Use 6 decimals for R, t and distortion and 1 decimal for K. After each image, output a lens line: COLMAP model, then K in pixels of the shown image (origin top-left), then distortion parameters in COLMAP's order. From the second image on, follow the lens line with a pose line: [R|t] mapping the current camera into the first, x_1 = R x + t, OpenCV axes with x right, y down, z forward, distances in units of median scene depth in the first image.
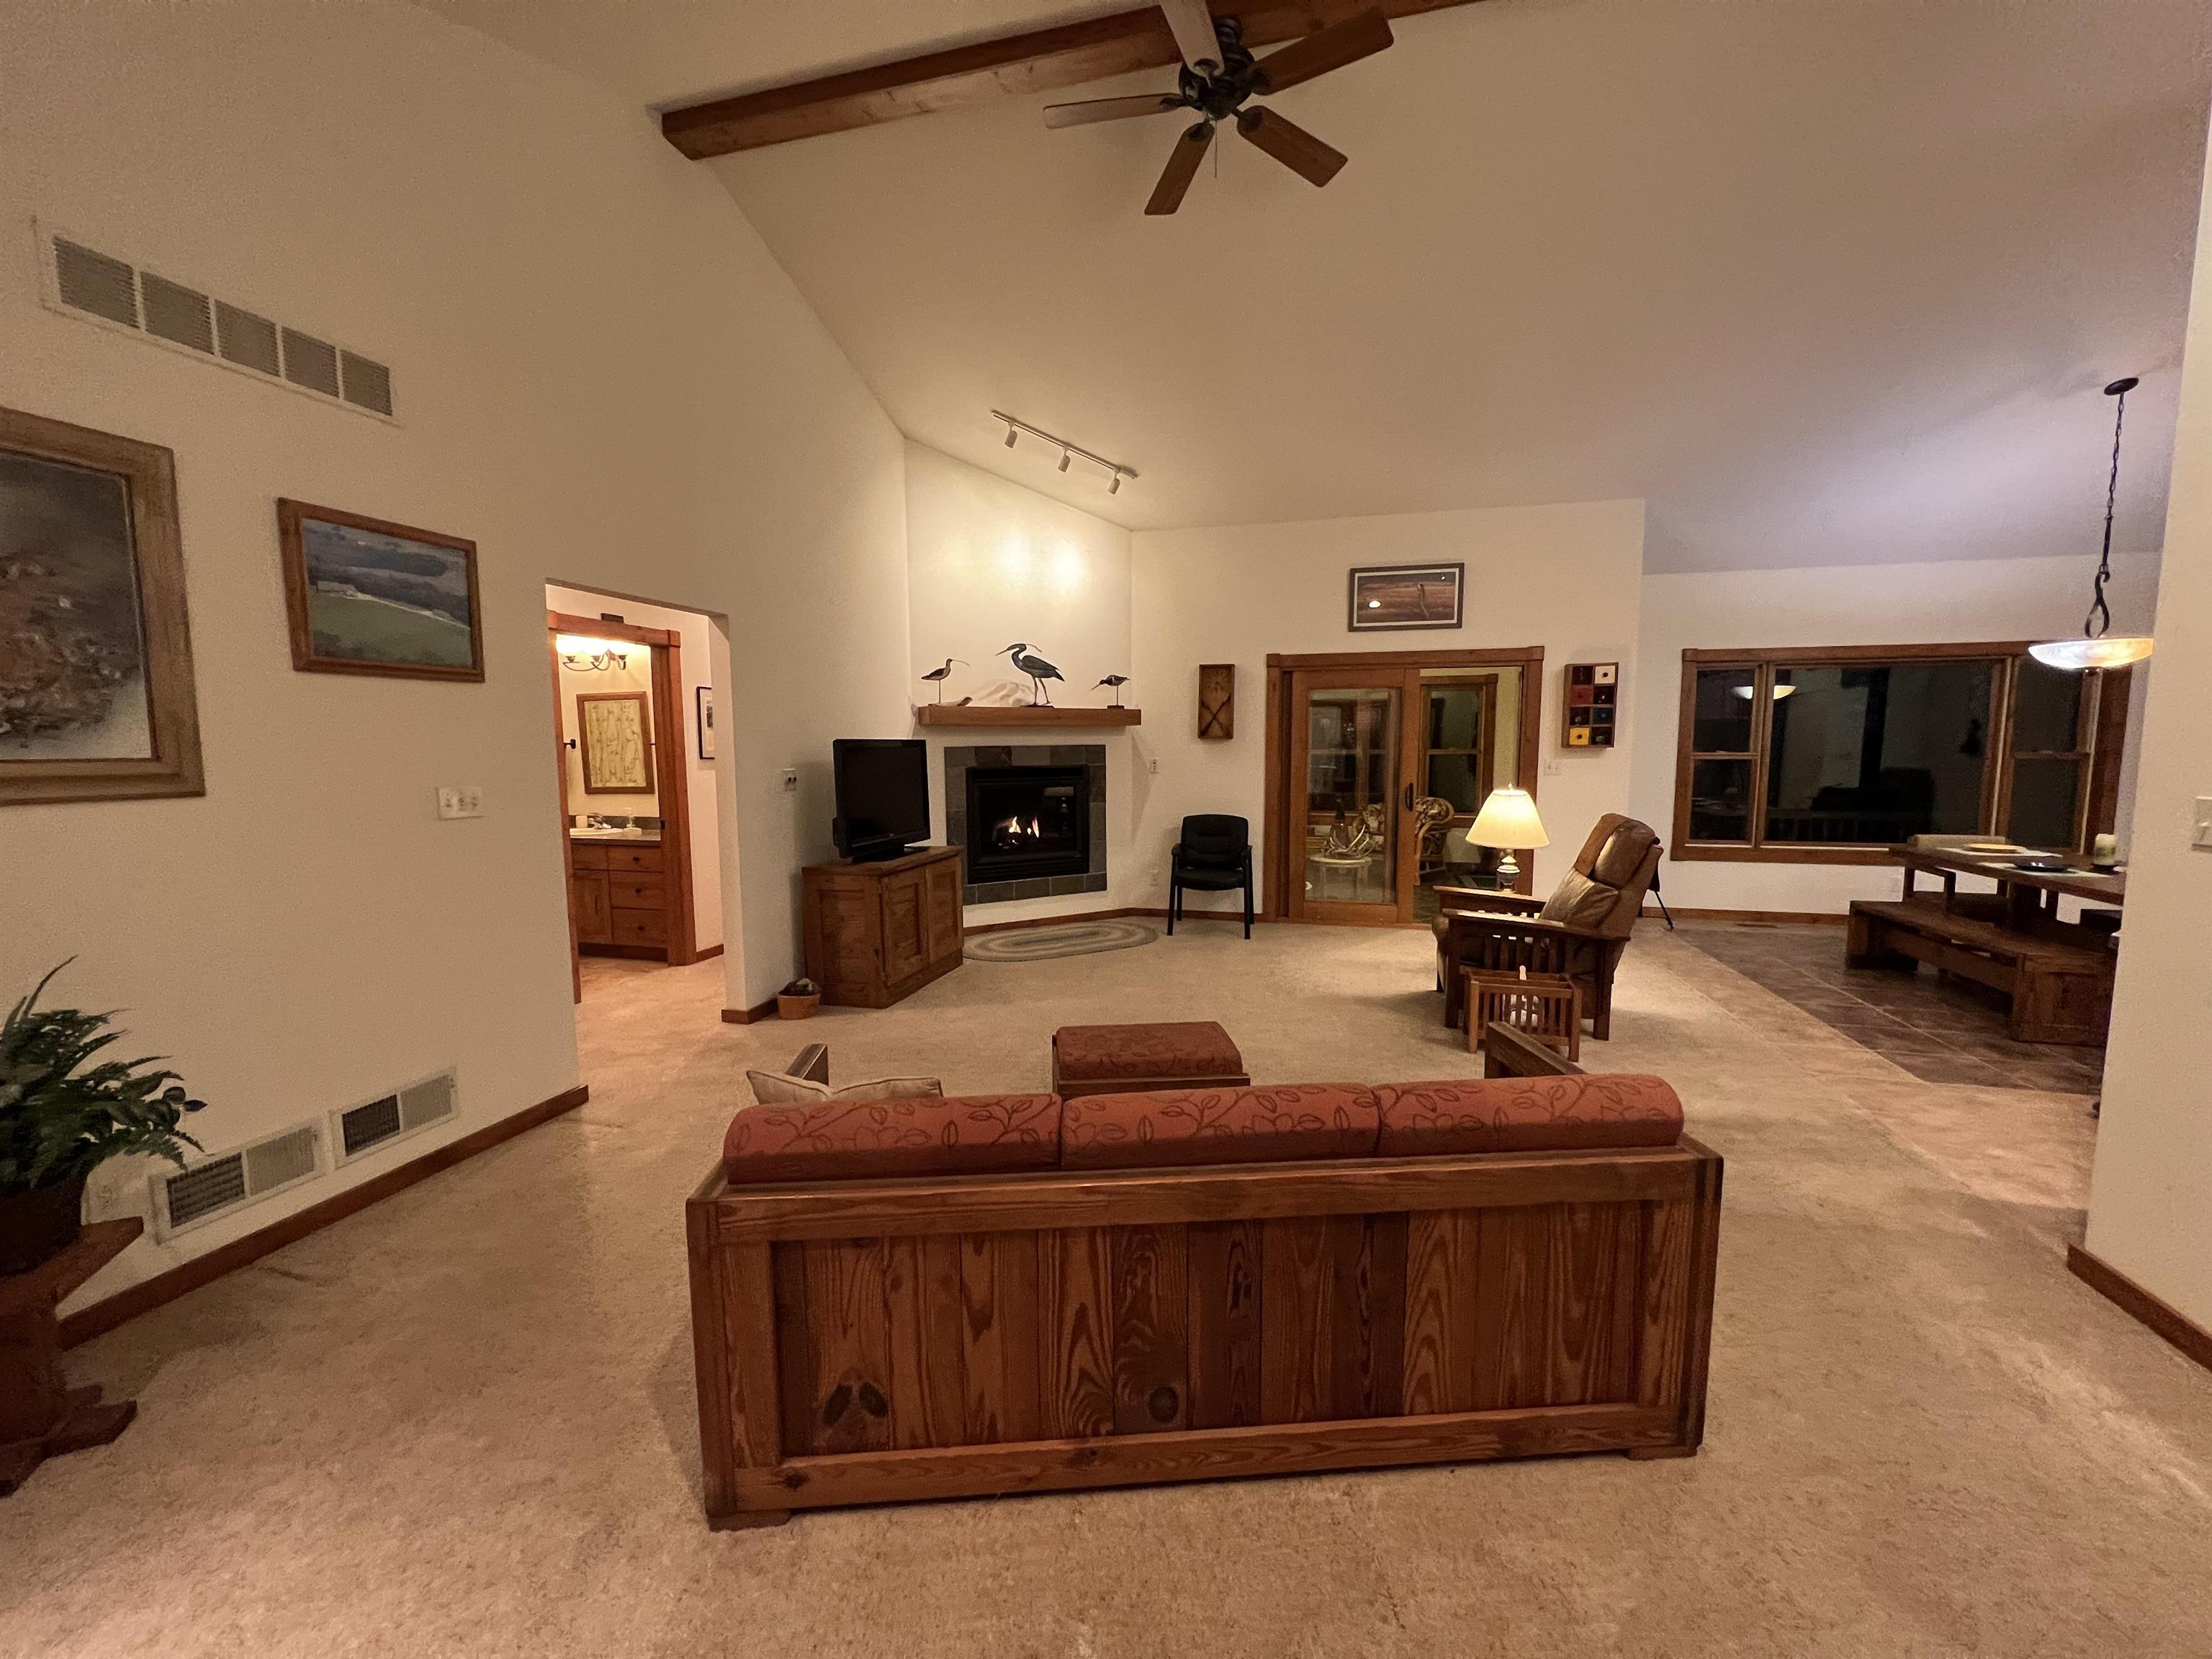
lens RADIAL K [[882.0, 0, 1108.7], [0, 882.0, 828.9], [0, 0, 1]] dist [0.002456, 0.000331]
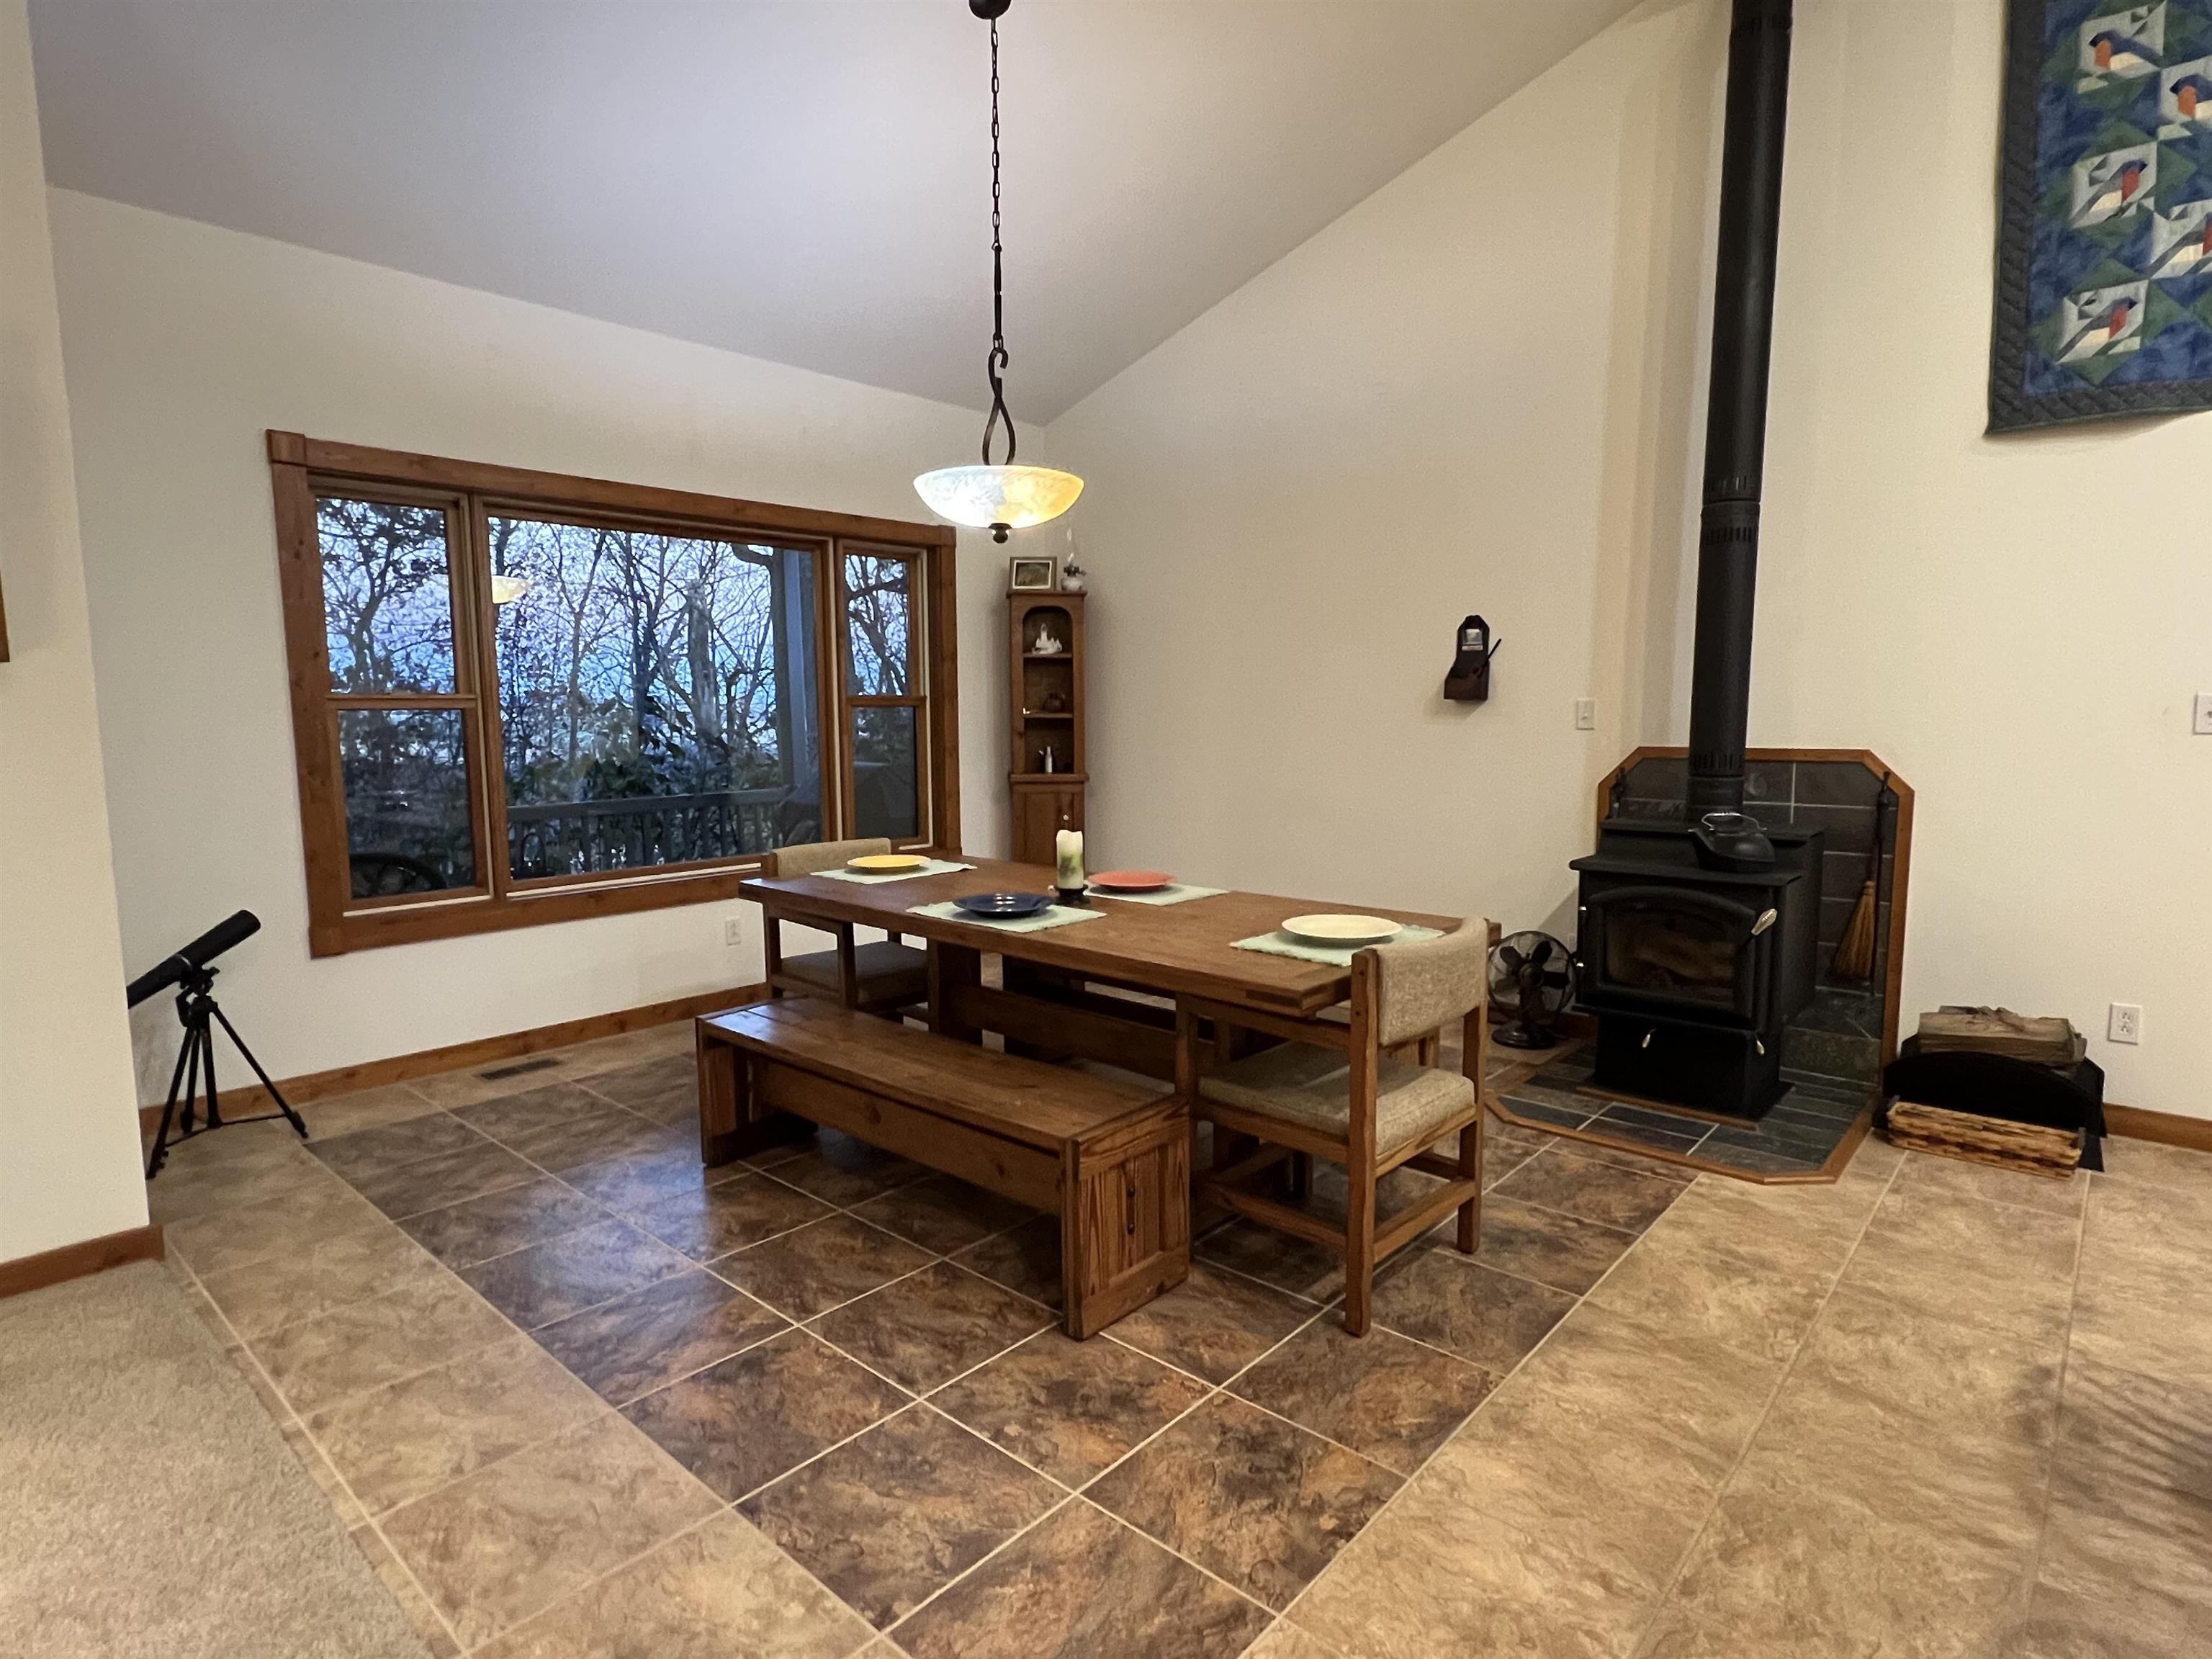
lens RADIAL K [[1170.7, 0, 1104.2], [0, 1170.7, 829.0], [0, 0, 1]] dist [-0.000294, -0.000560]
pose [[0.452332, -0.095346, 0.886738, 0.484935], [0.092144, 0.993944, 0.059870, -0.034512], [-0.887077, 0.054626, 0.458378, 0.627837]]
